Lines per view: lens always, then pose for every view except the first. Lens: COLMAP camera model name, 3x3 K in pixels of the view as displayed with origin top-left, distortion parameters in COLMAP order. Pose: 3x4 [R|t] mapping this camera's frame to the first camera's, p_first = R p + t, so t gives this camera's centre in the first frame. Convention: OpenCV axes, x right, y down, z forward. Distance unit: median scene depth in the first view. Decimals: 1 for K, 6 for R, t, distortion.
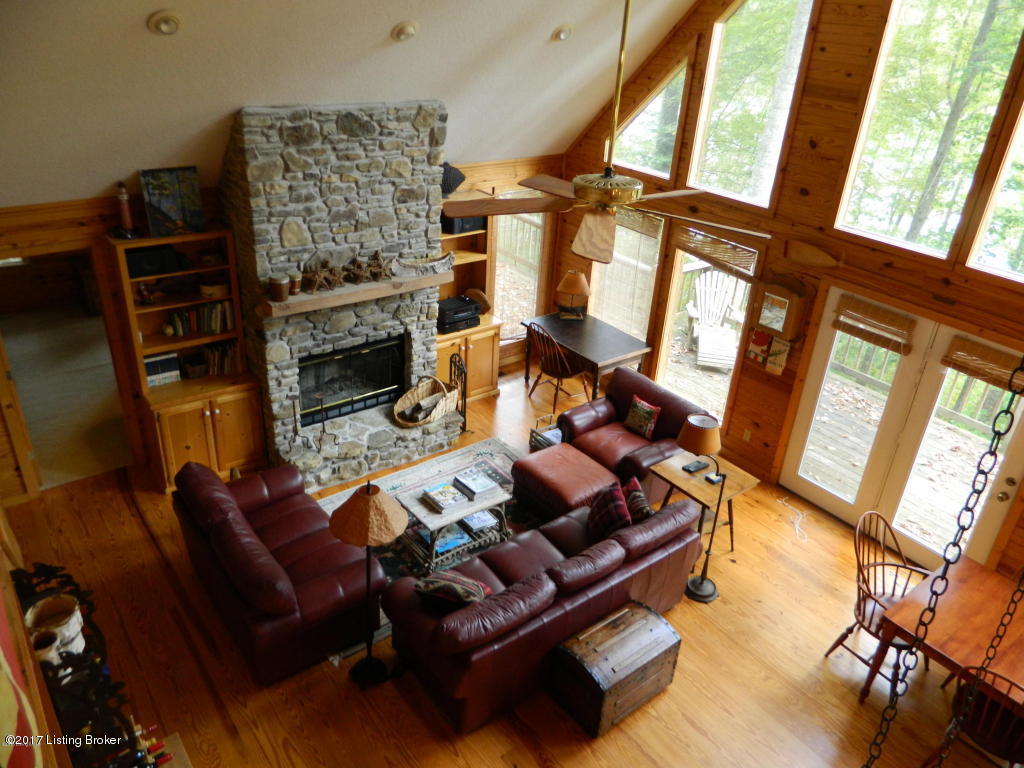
lens RADIAL K [[773.0, 0, 512.0], [0, 773.0, 384.0], [0, 0, 1]] dist [0.001151, -0.000669]
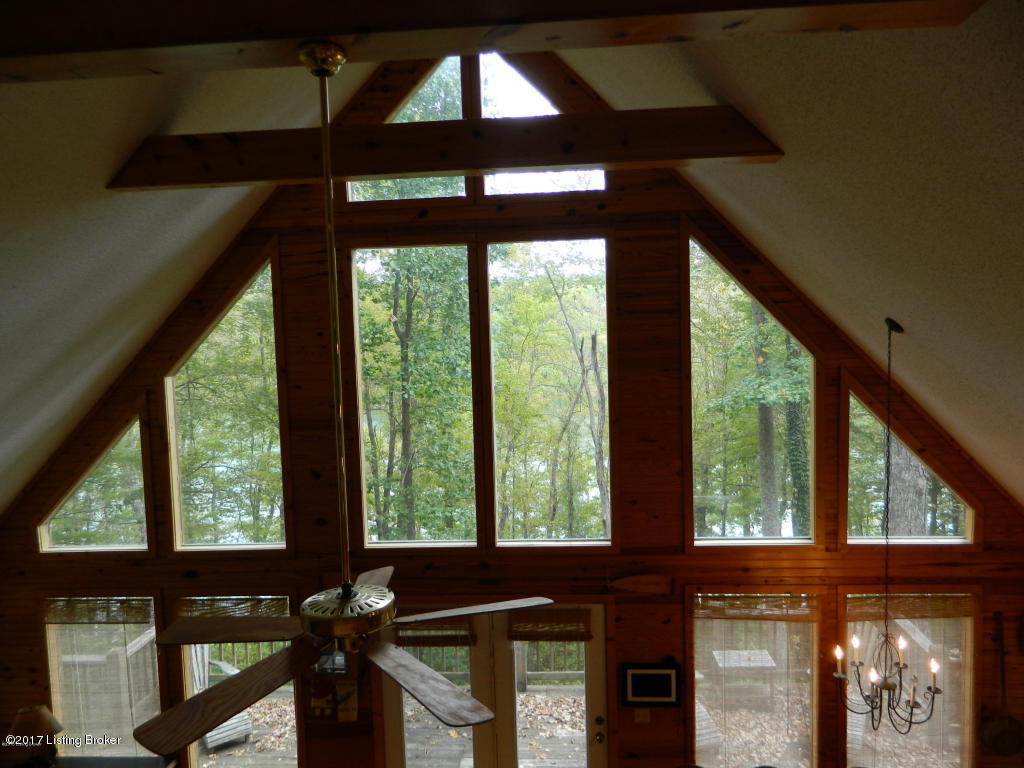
lens RADIAL K [[773.0, 0, 512.0], [0, 773.0, 384.0], [0, 0, 1]] dist [0.001151, -0.000669]
pose [[0.653264, -0.123846, 0.746932, -0.154920], [0.407498, 0.888968, -0.208999, -0.097542], [-0.638115, 0.440905, 0.631198, 0.157038]]
